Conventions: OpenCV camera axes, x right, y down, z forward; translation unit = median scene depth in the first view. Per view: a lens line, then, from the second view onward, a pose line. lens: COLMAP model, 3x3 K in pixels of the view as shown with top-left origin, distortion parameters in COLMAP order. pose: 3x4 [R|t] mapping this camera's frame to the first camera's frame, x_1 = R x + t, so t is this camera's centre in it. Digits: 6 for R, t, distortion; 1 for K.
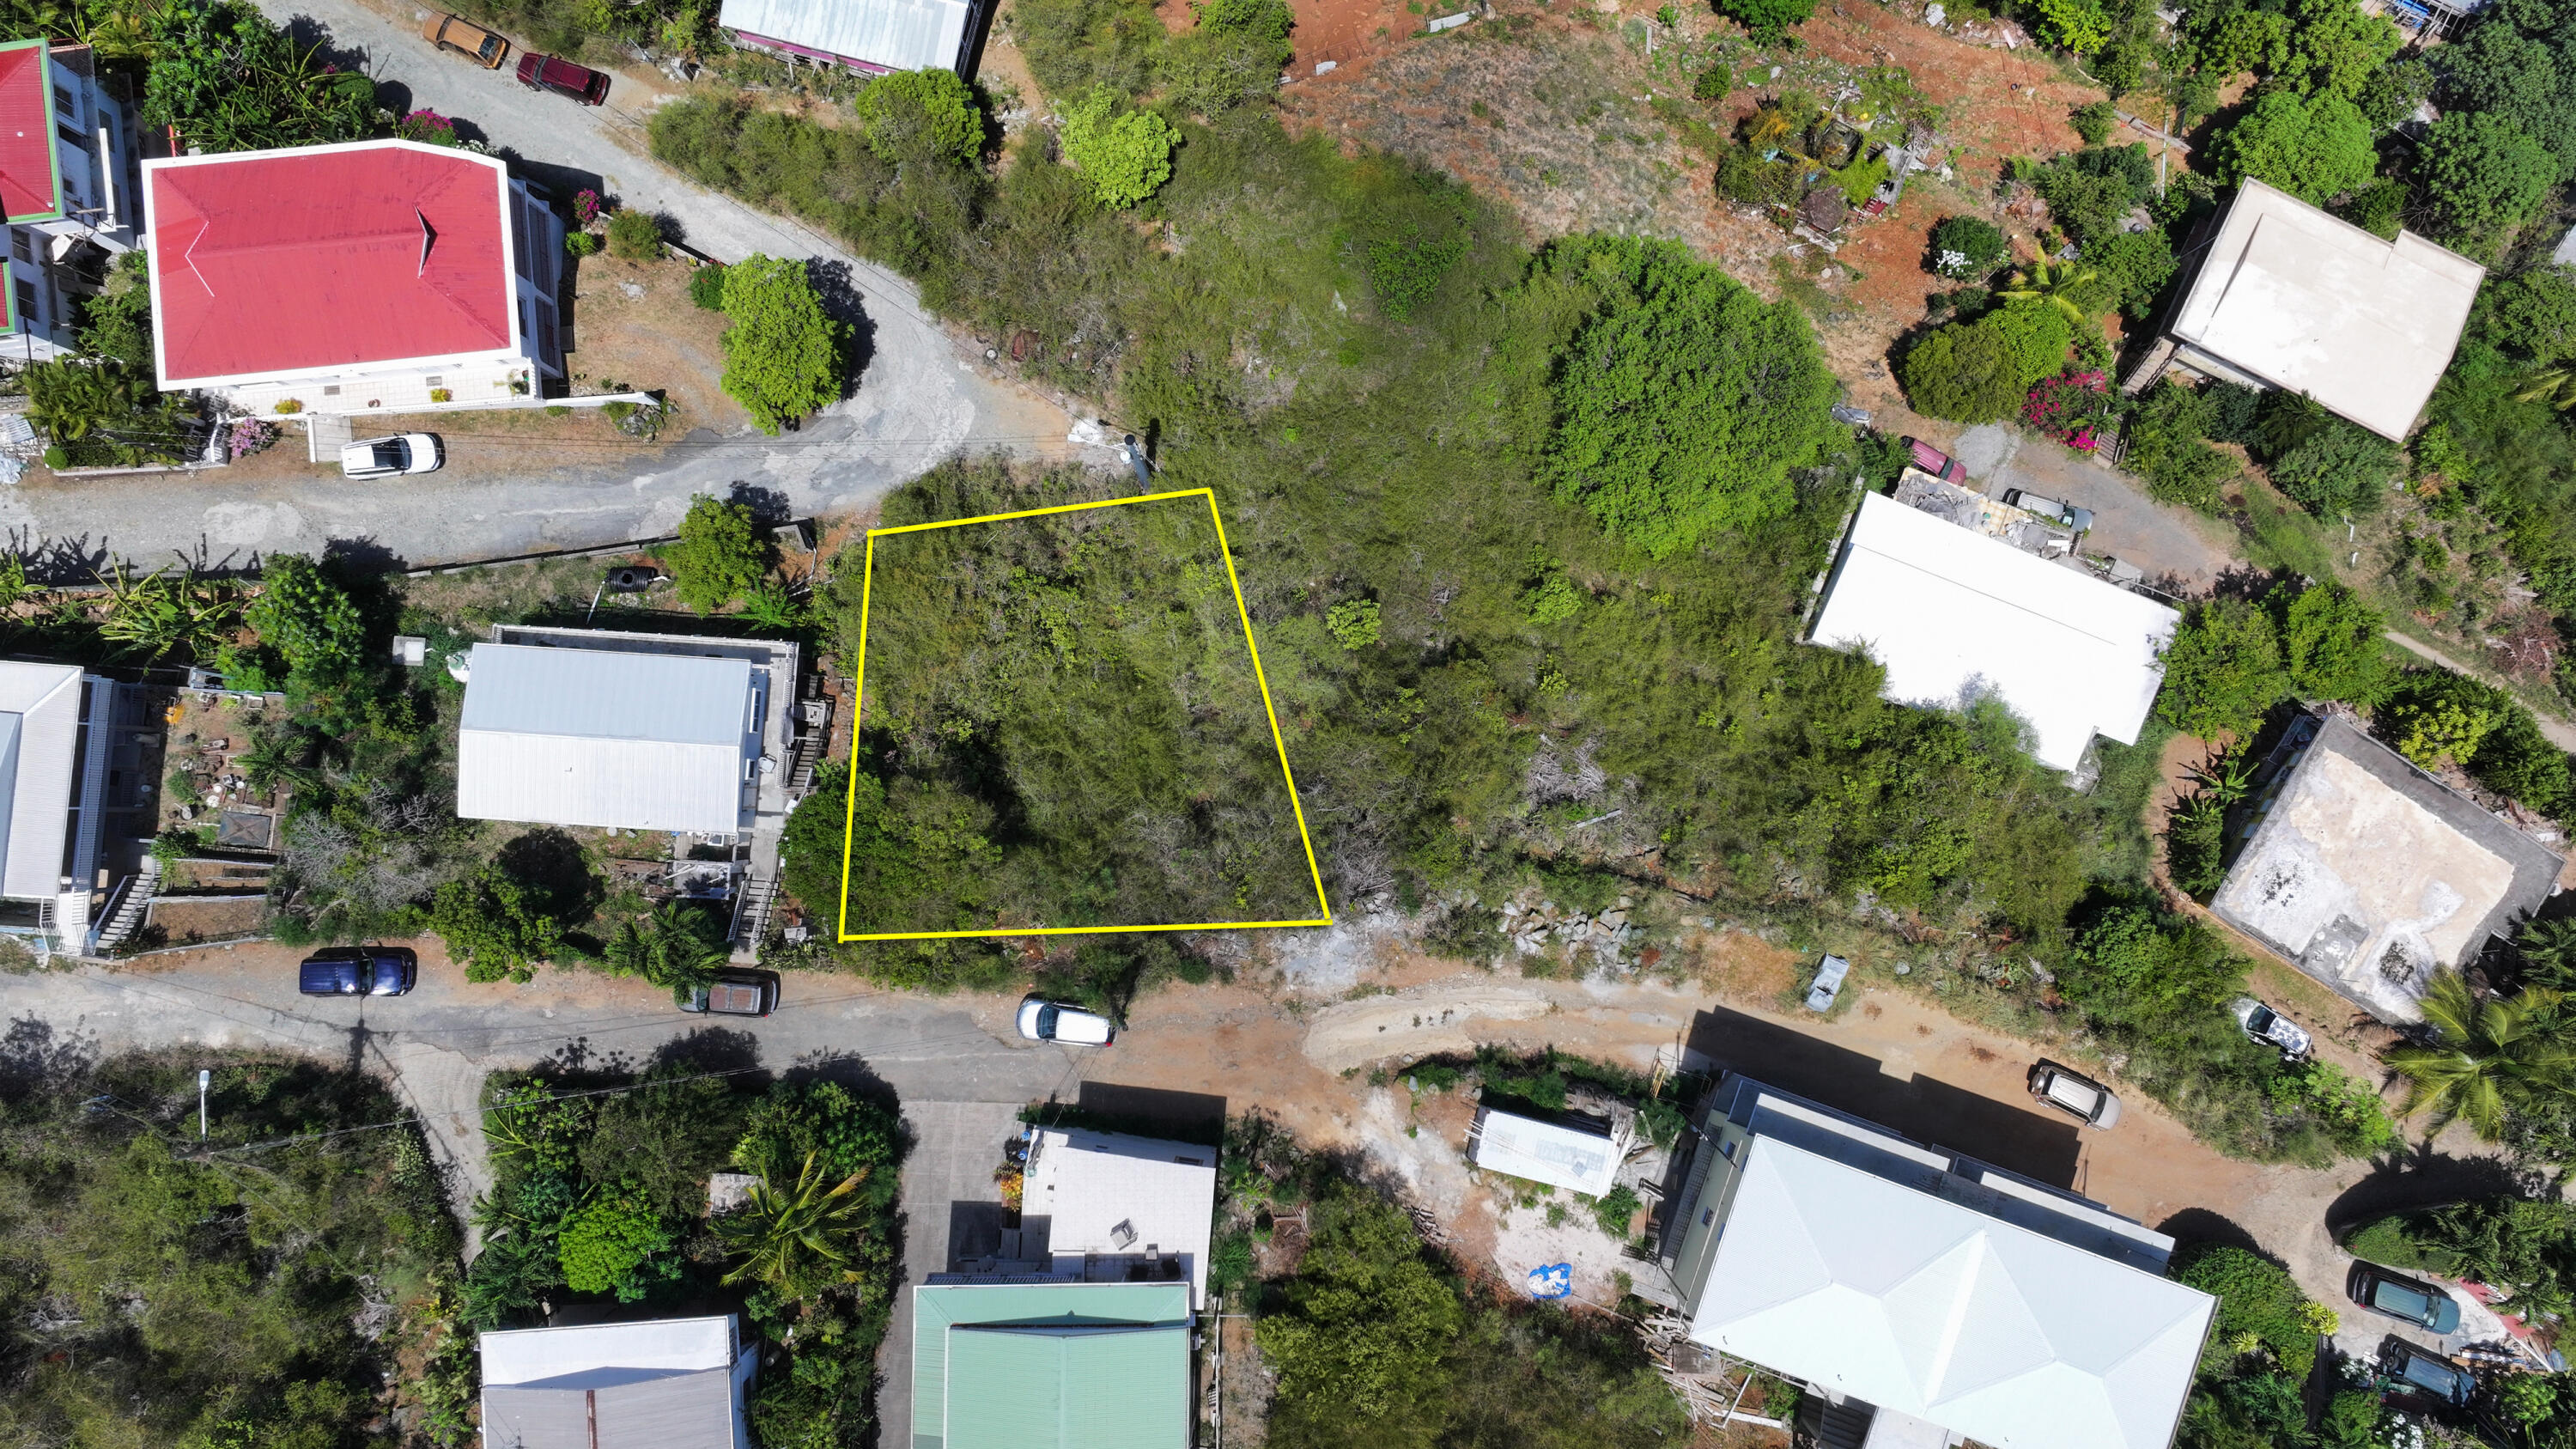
lens RADIAL K [[1815.5, 0, 1297.4], [0, 1815.5, 713.9], [0, 0, 1]] dist [-0.000494, 0.011453]
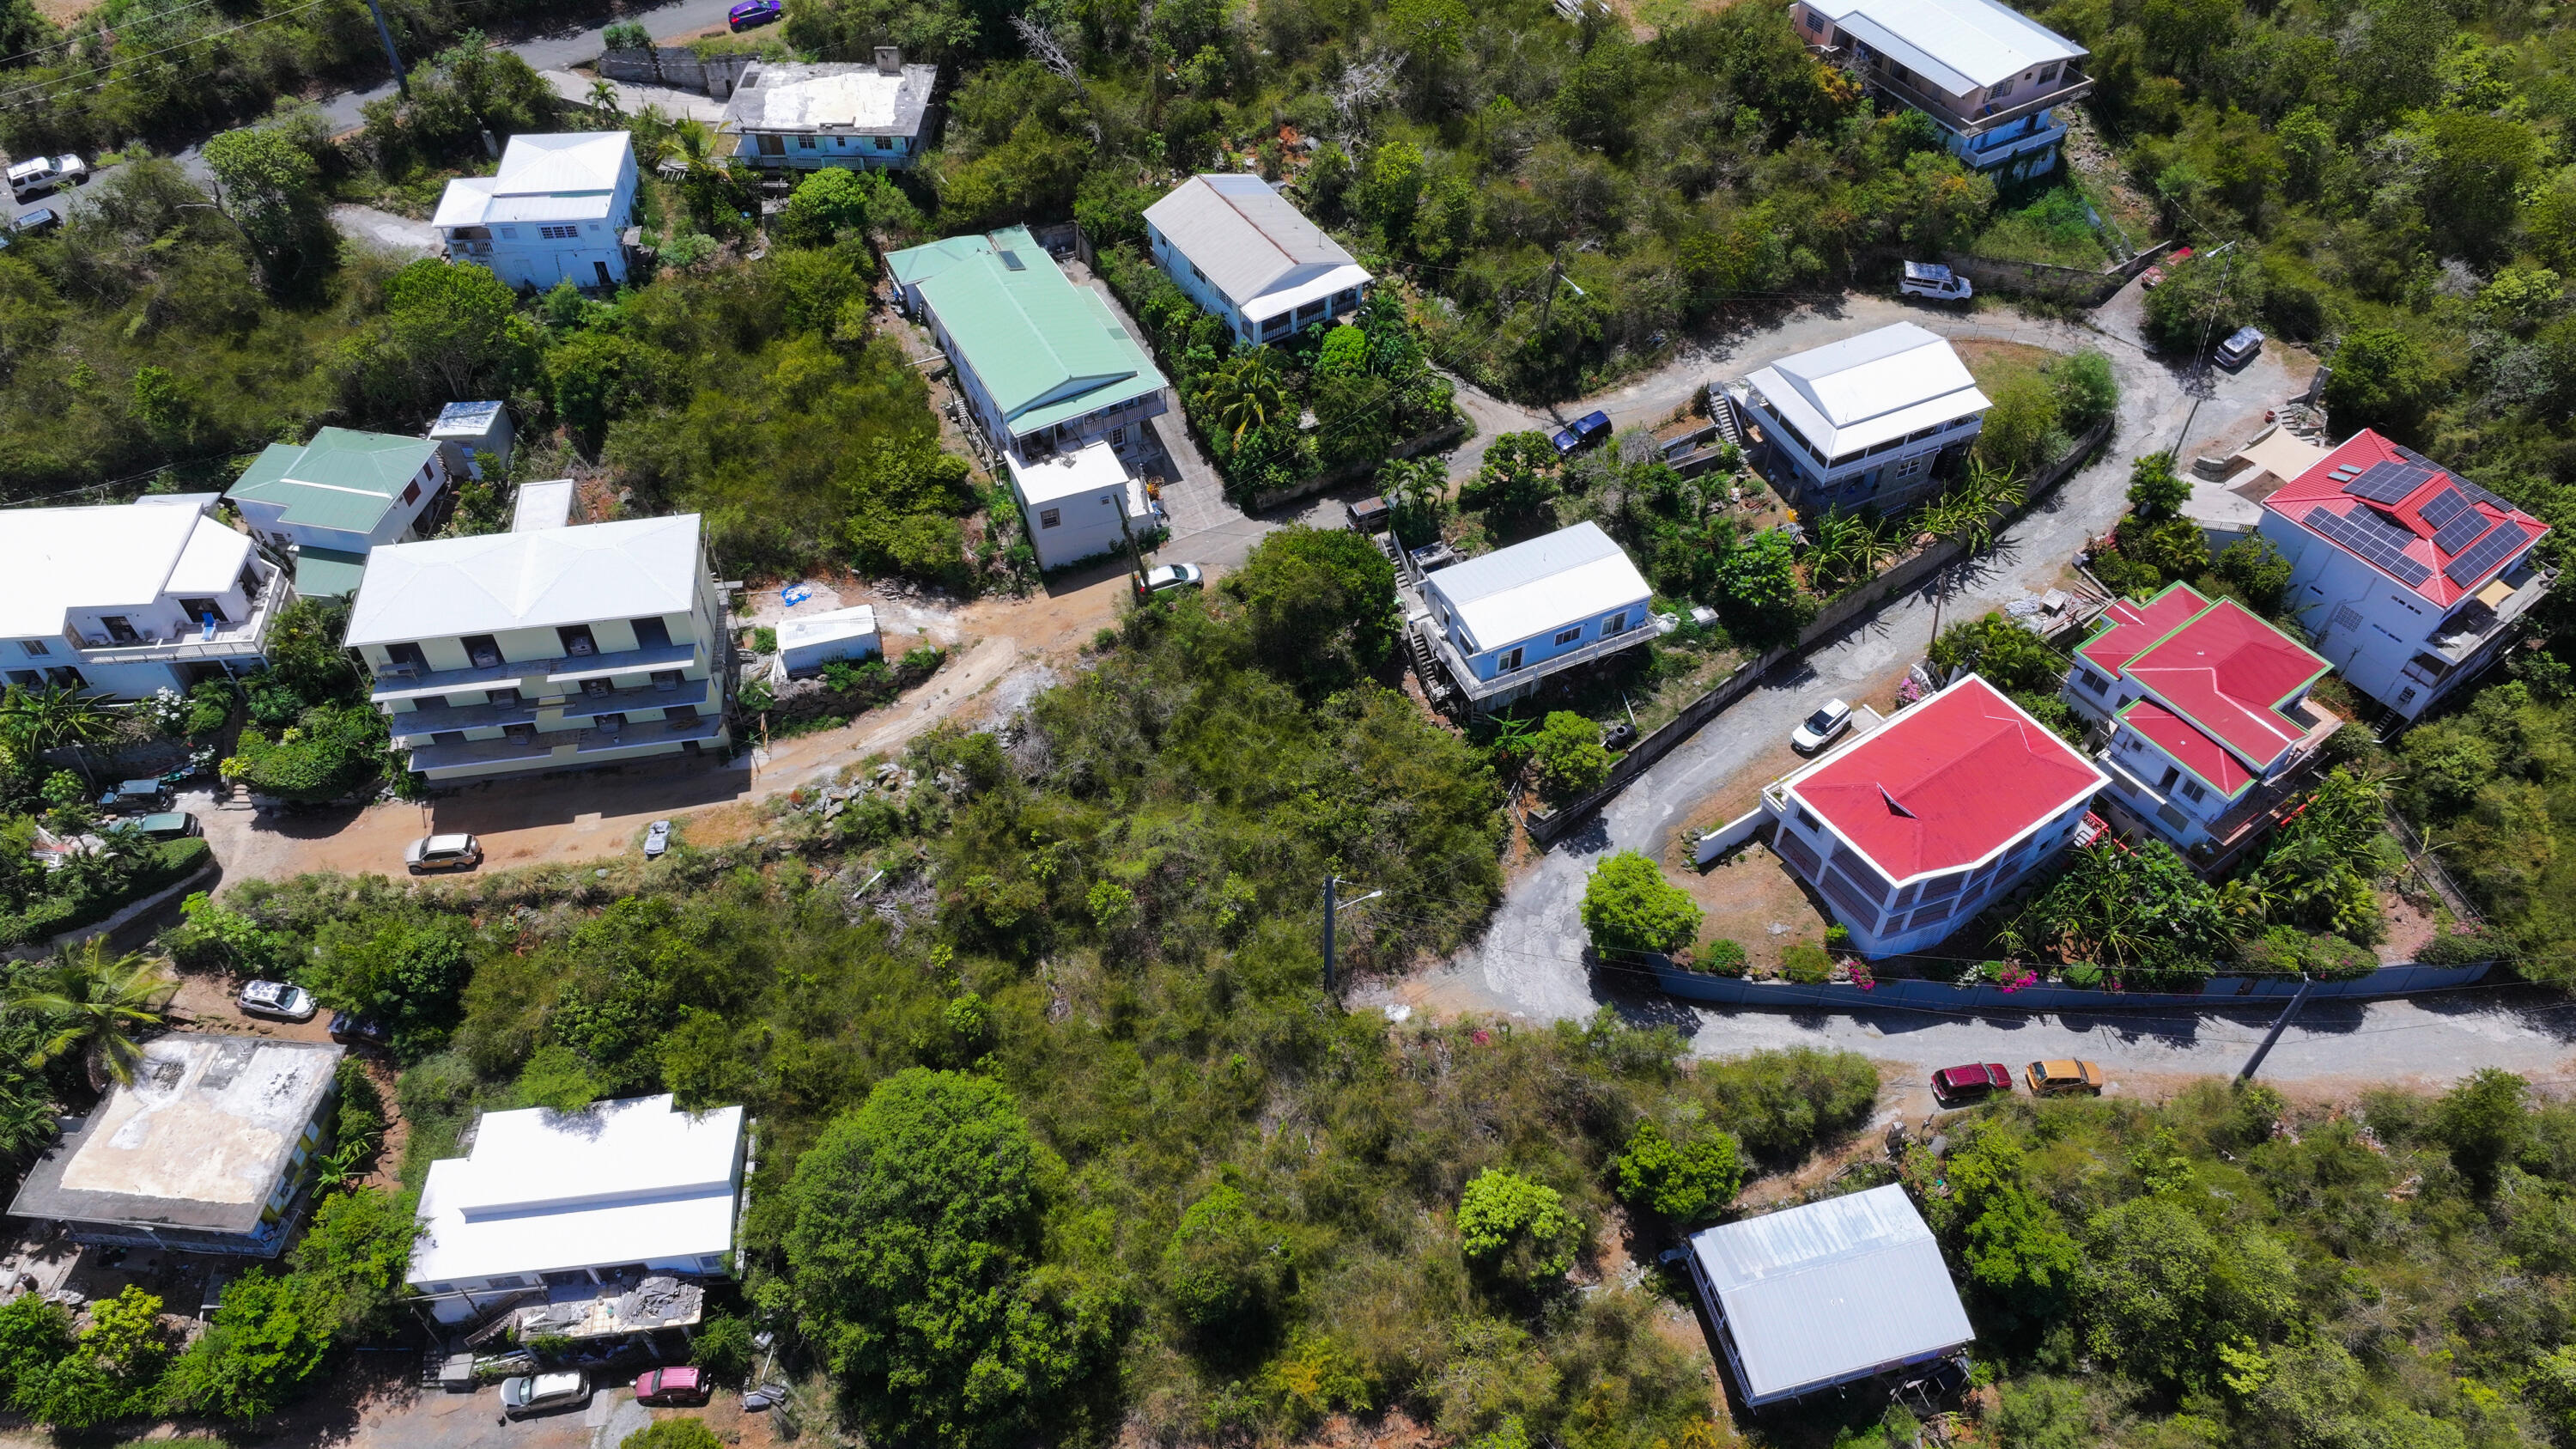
lens RADIAL K [[1815.5, 0, 1295.0], [0, 1815.5, 718.1], [0, 0, 1]] dist [-0.000494, 0.011453]
pose [[-0.879307, 0.351624, -0.321217, 0.277834], [-0.475481, -0.609685, 0.634194, -0.829601], [0.027157, 0.710383, 0.703291, 0.047422]]
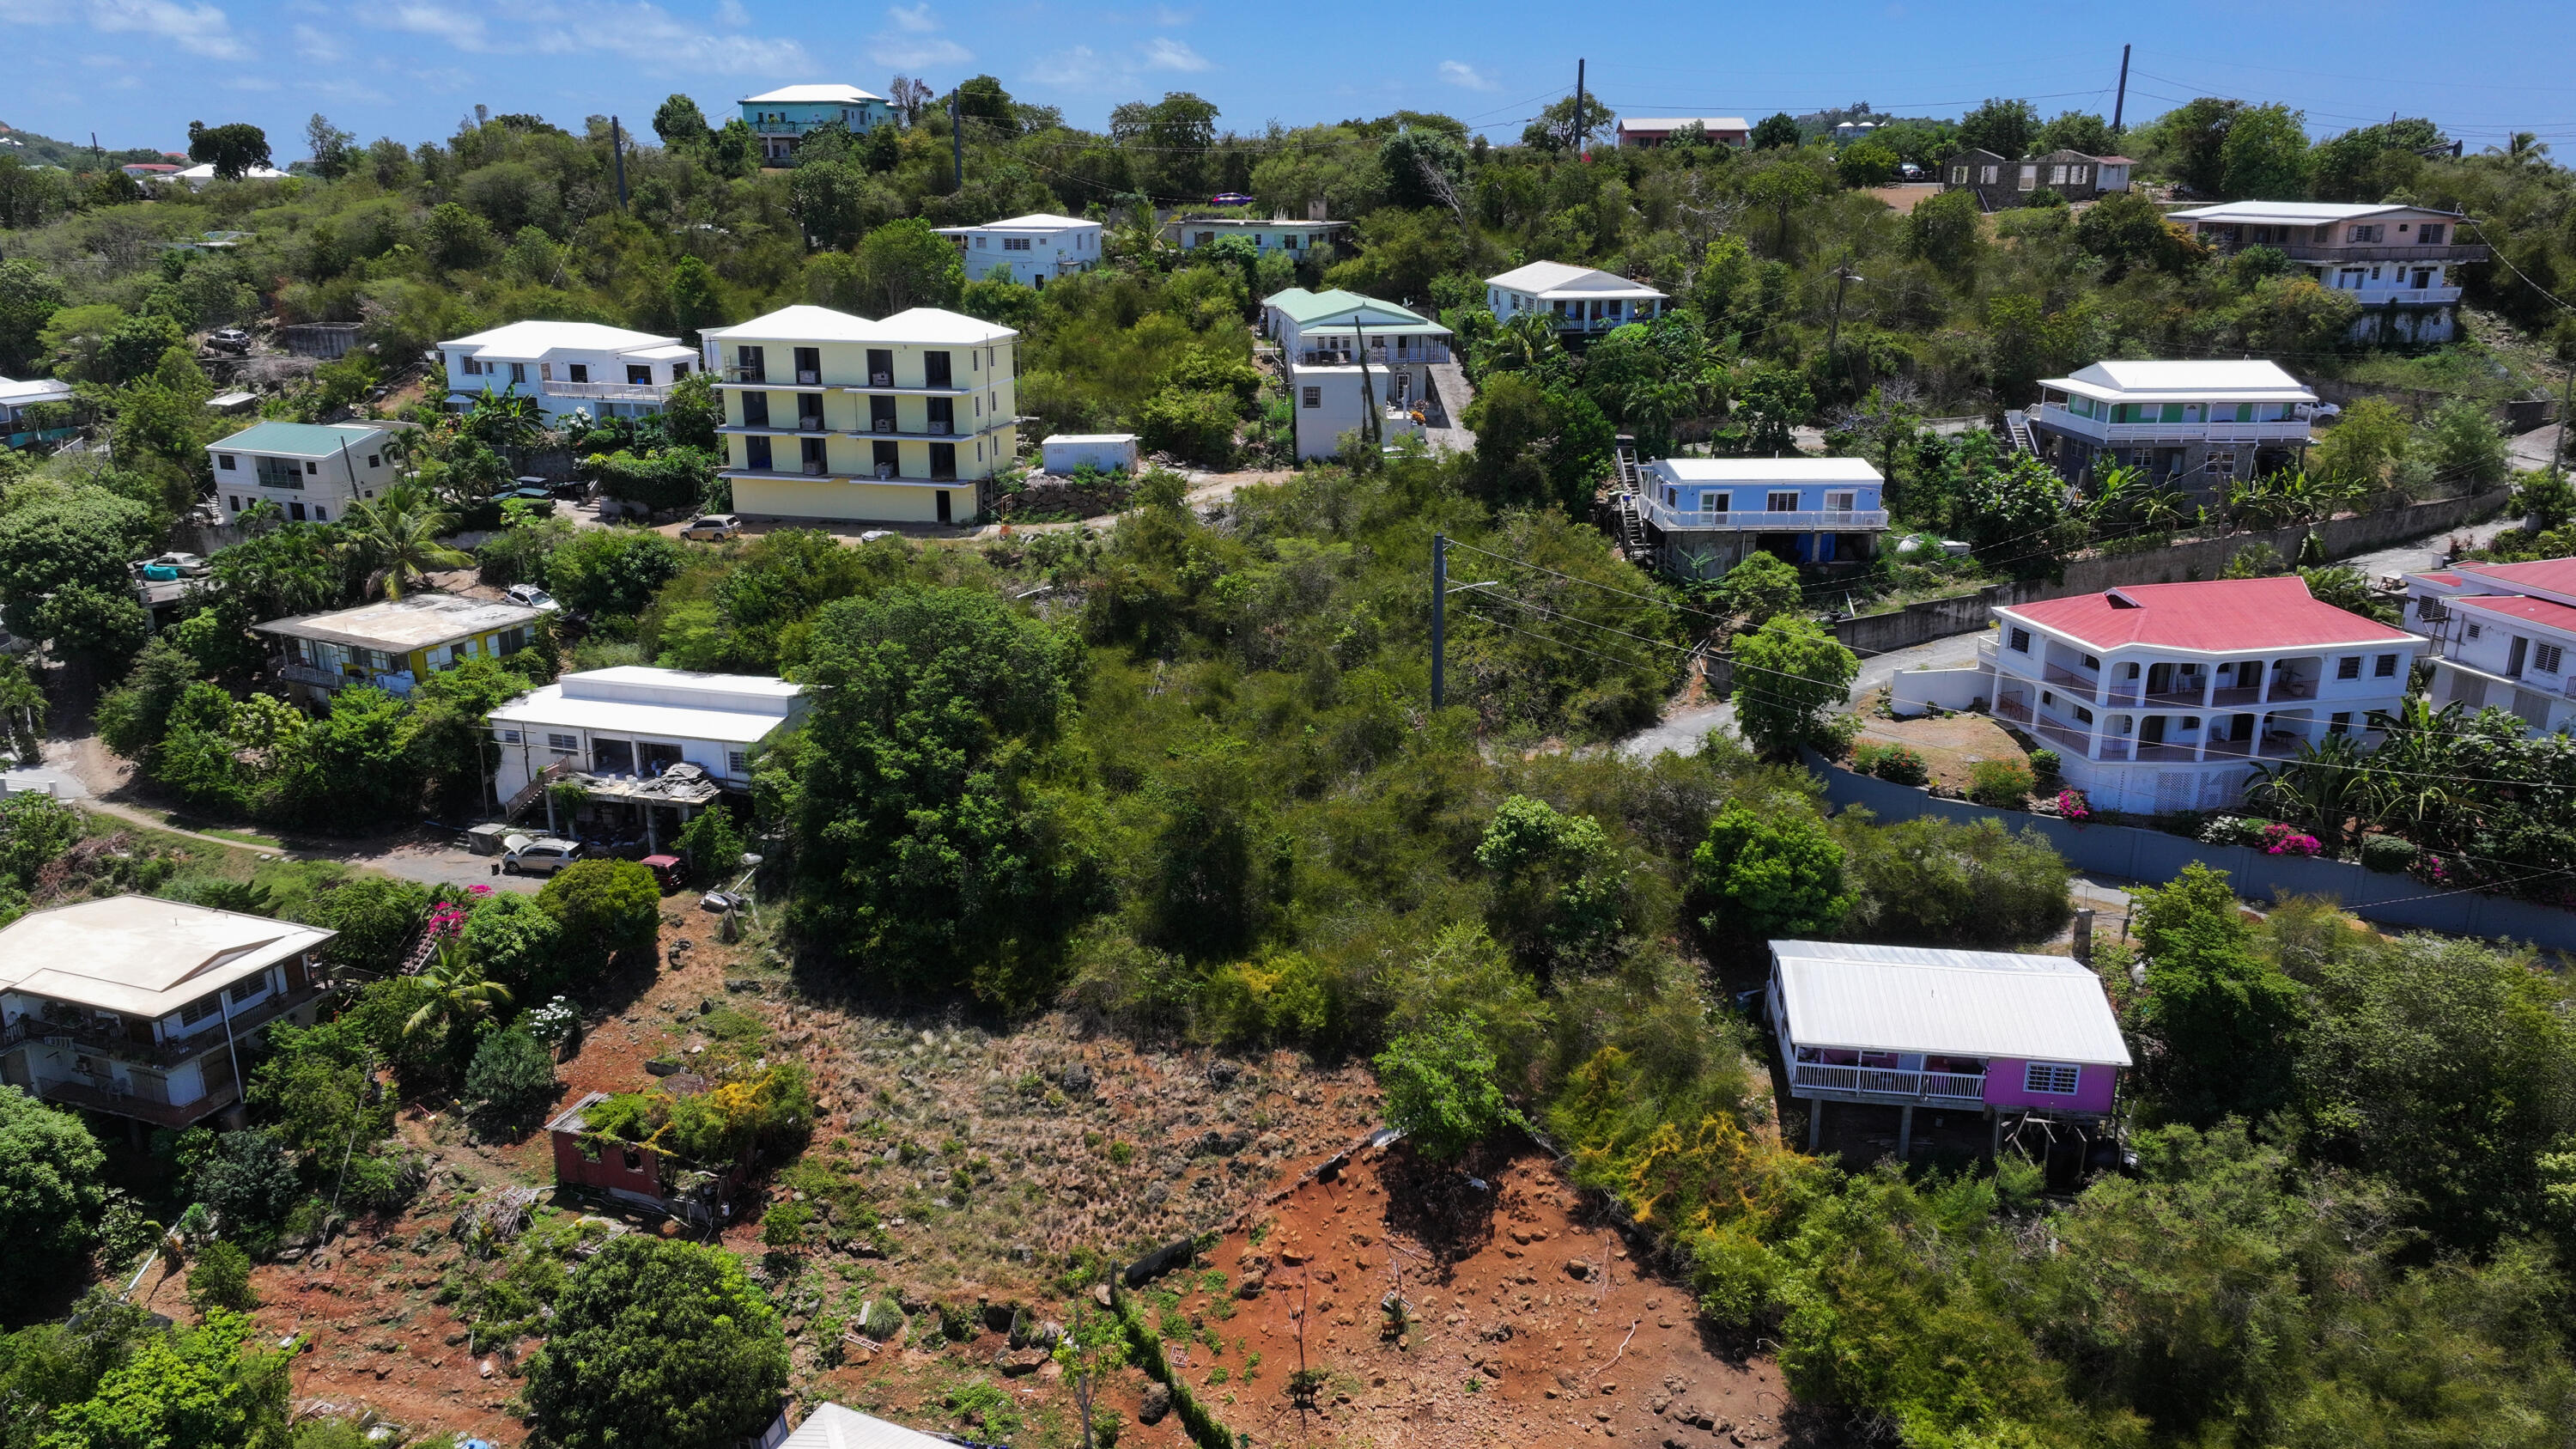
lens RADIAL K [[1815.5, 0, 1289.3], [0, 1815.5, 733.6], [0, 0, 1]] dist [-0.000494, 0.011453]
pose [[-0.993777, 0.028550, -0.107665, 0.131889], [-0.111373, -0.239746, 0.964426, -1.268473], [0.001722, 0.970416, 0.241434, 0.809524]]
